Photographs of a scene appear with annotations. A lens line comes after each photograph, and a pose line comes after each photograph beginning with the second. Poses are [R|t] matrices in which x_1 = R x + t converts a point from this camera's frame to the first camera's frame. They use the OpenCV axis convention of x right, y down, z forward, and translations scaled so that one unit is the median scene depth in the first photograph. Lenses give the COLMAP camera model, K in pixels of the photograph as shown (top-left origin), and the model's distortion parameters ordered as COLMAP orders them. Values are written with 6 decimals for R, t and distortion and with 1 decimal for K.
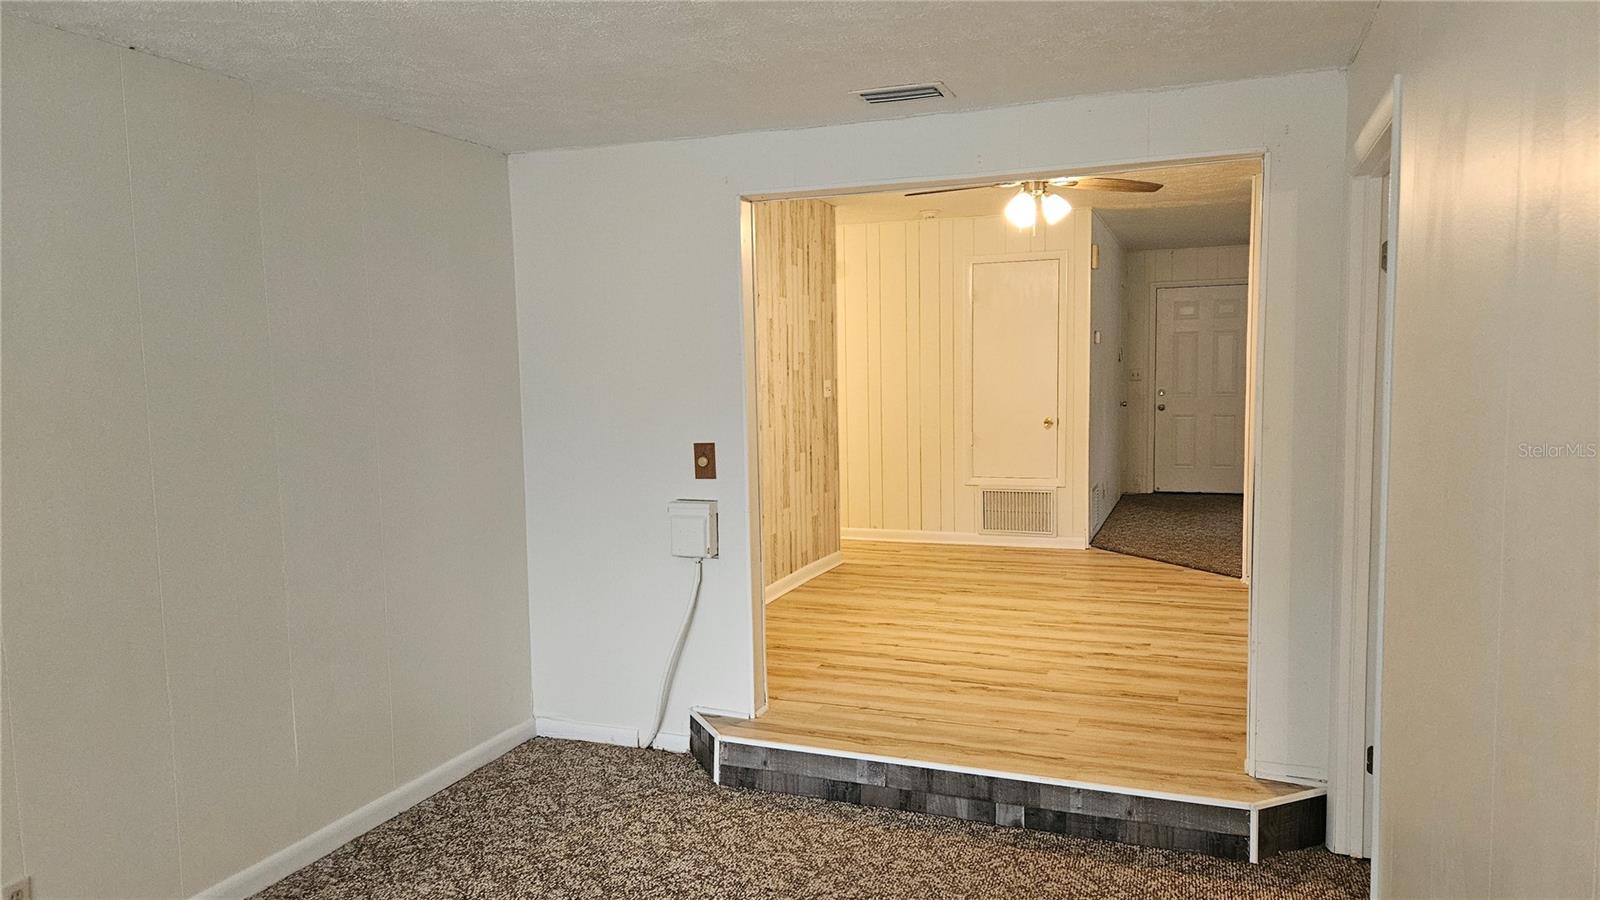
lens RADIAL K [[1065.7, 0, 810.1], [0, 1065.7, 450.0], [0, 0, 1]] dist [0.061192, -0.038517]
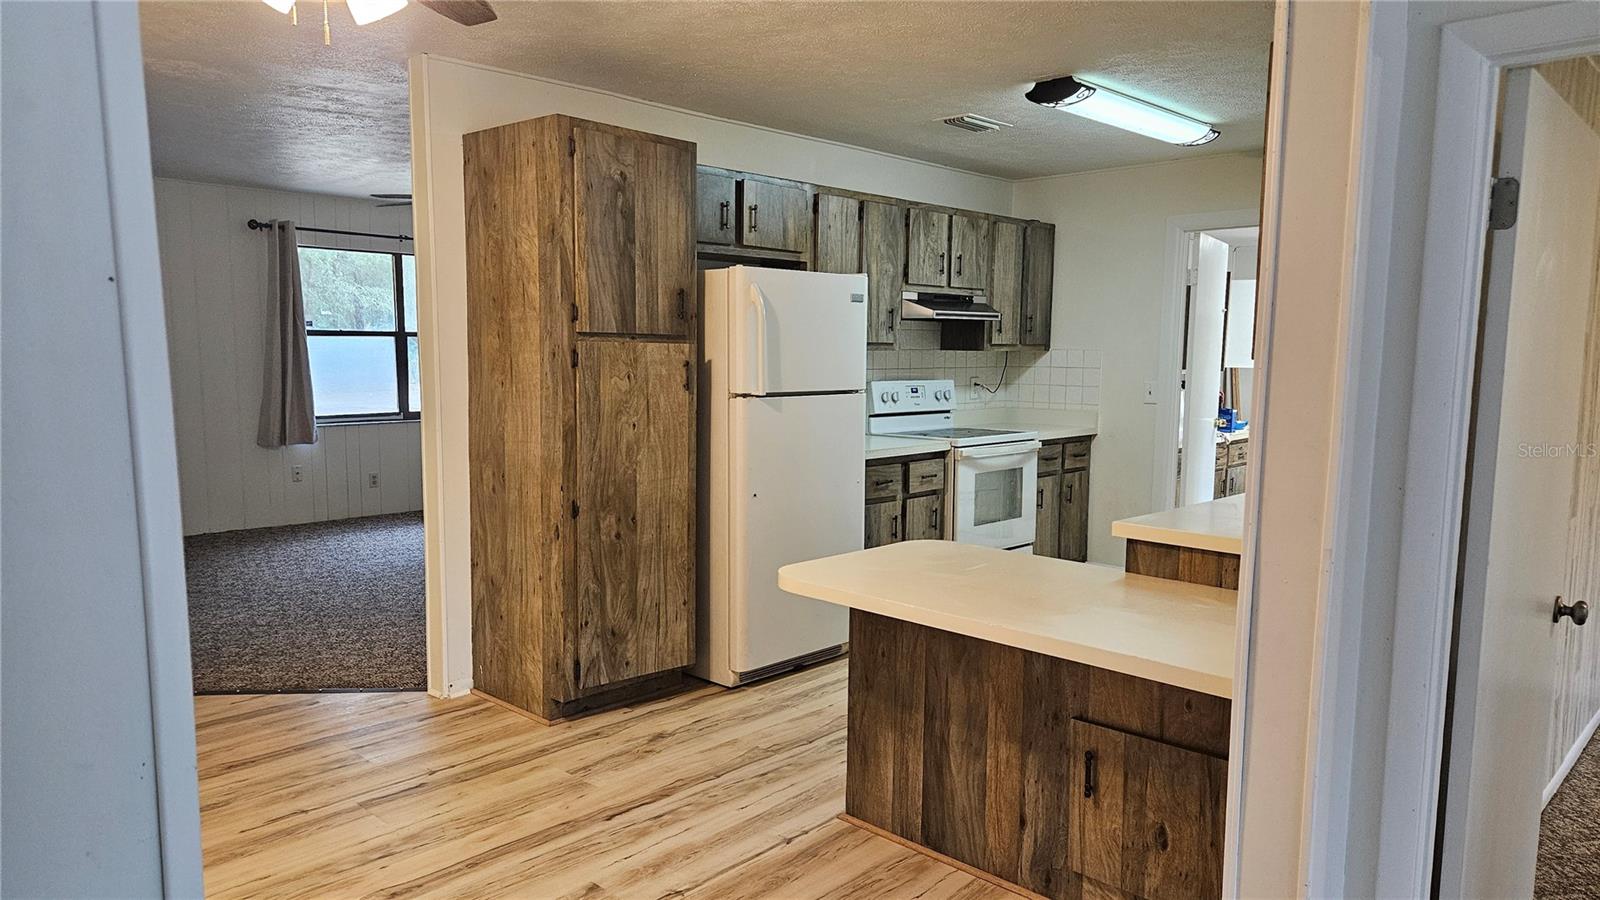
lens RADIAL K [[1065.7, 0, 809.9], [0, 1065.7, 457.8], [0, 0, 1]] dist [0.061192, -0.038517]
pose [[0.380685, -0.077726, 0.921433, -0.129224], [0.055719, 0.996579, 0.061044, -0.062195], [-0.923025, 0.028103, 0.383713, 0.730518]]
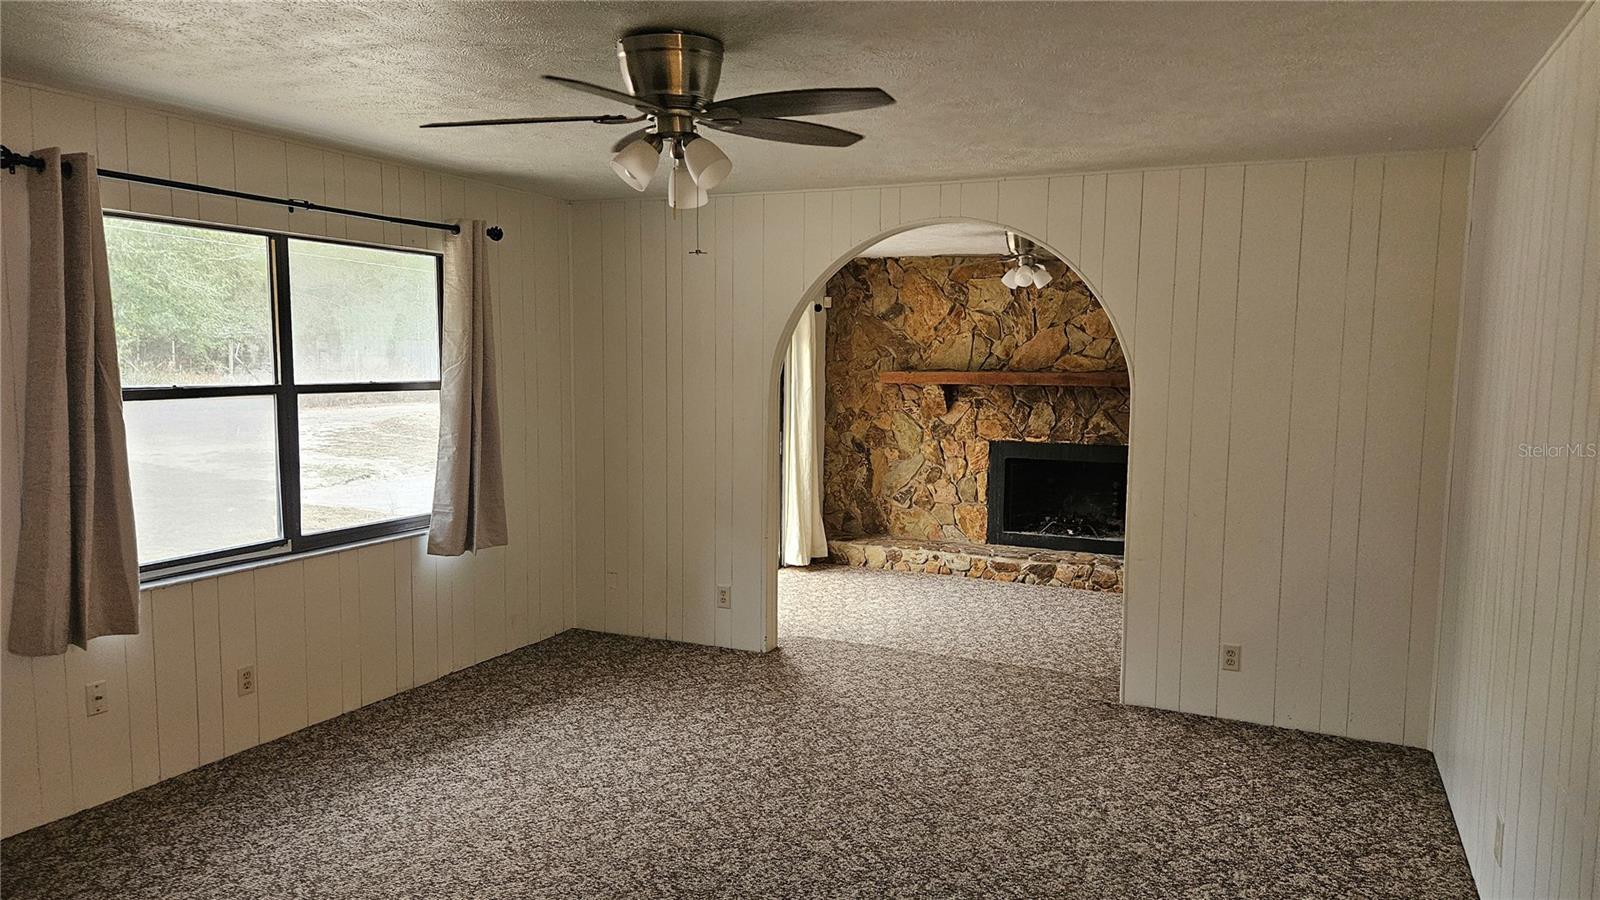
lens RADIAL K [[1065.7, 0, 800.8], [0, 1065.7, 459.3], [0, 0, 1]] dist [0.061192, -0.038517]
pose [[0.085639, -0.084089, 0.992771, 0.380700], [0.063607, 0.994861, 0.078779, -0.181693], [-0.994294, 0.056400, 0.090547, 1.514212]]
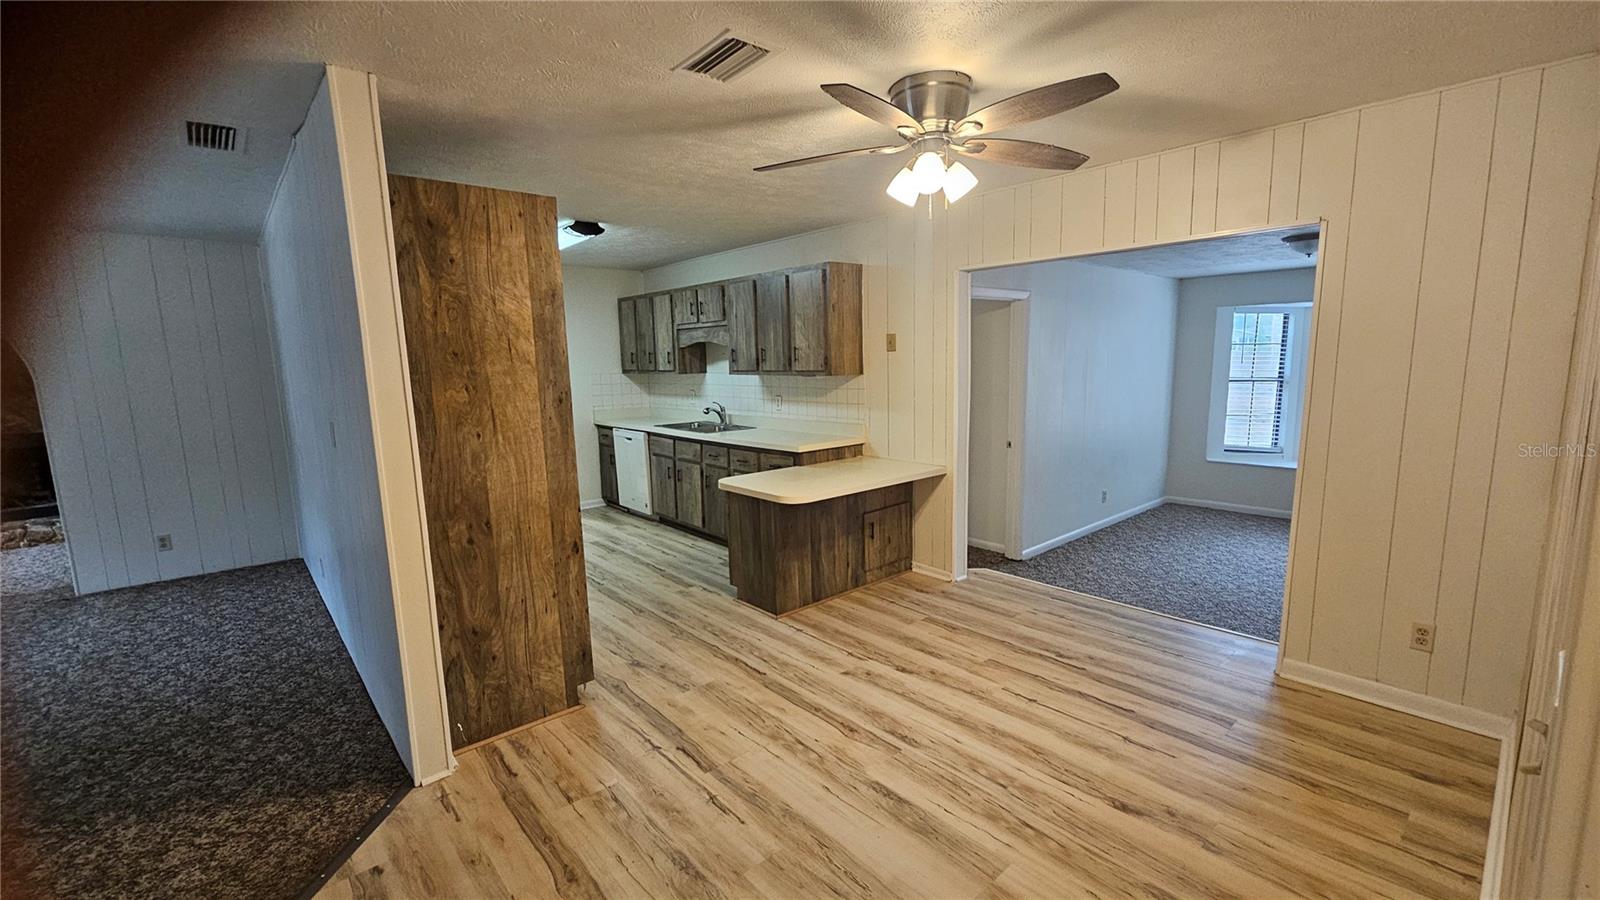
lens RADIAL K [[654.6, 0, 795.8], [0, 654.6, 452.0], [0, 0, 1]] dist [0.000344, 0.000734]
pose [[-0.878622, -0.030067, 0.476570, 0.075602], [0.076451, 0.976285, 0.202543, -0.154505], [-0.471358, 0.214393, -0.855487, 1.587788]]
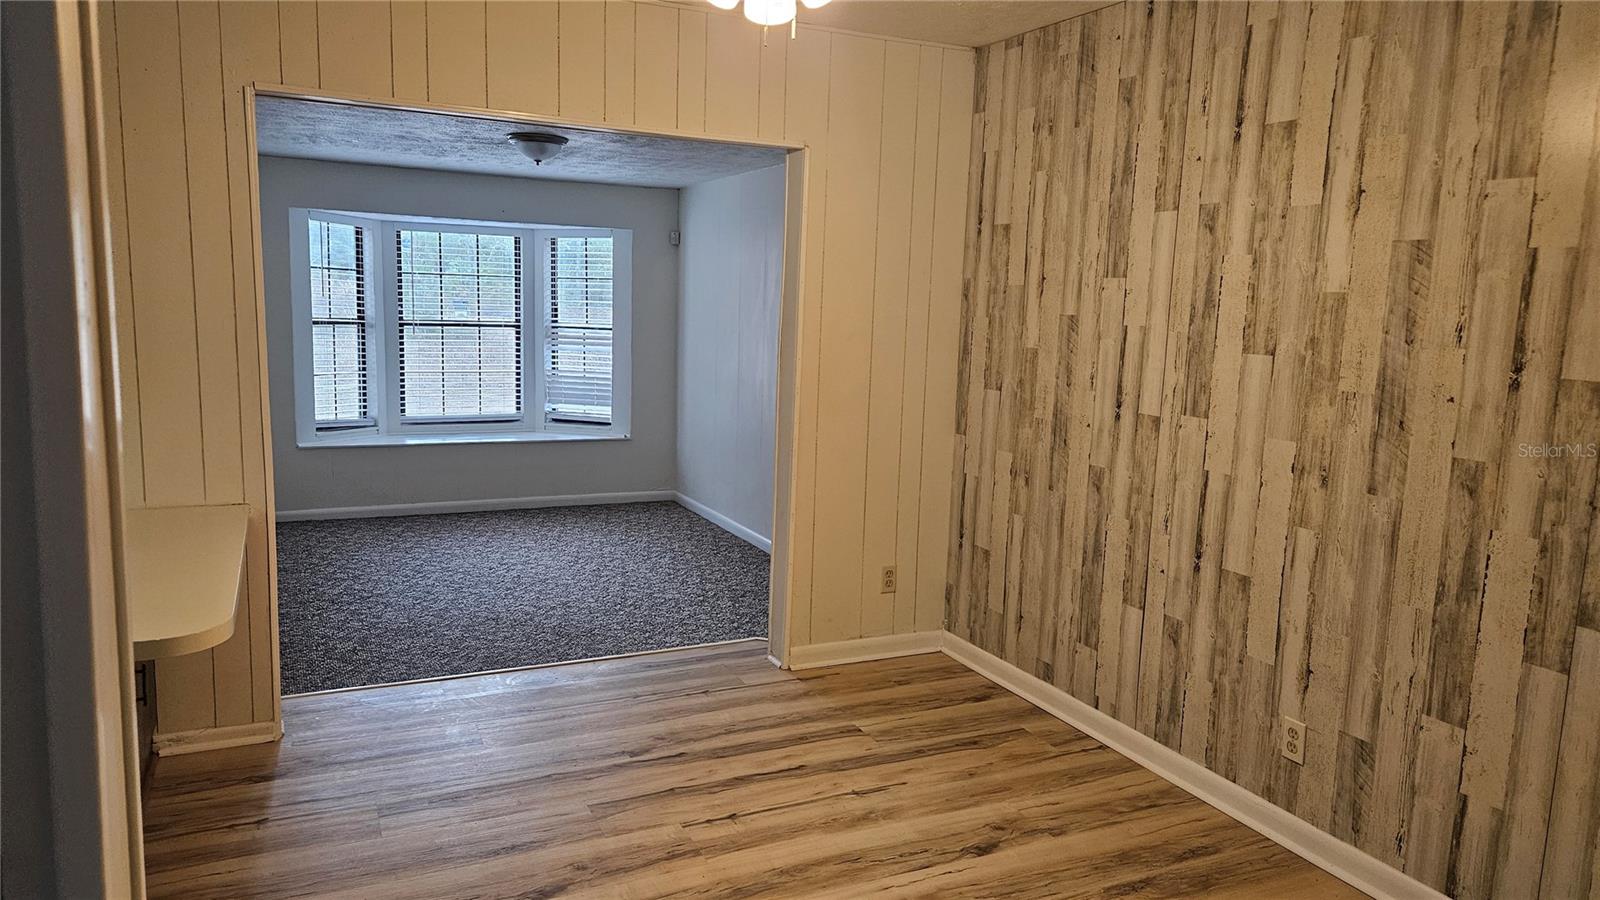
lens RADIAL K [[1065.7, 0, 783.1], [0, 1065.7, 440.5], [0, 0, 1]] dist [0.061192, -0.038517]
pose [[-0.702777, 0.090542, -0.705625, 0.560835], [-0.078047, 0.976068, 0.202976, -0.144877], [0.707116, 0.197719, -0.678892, 1.435764]]
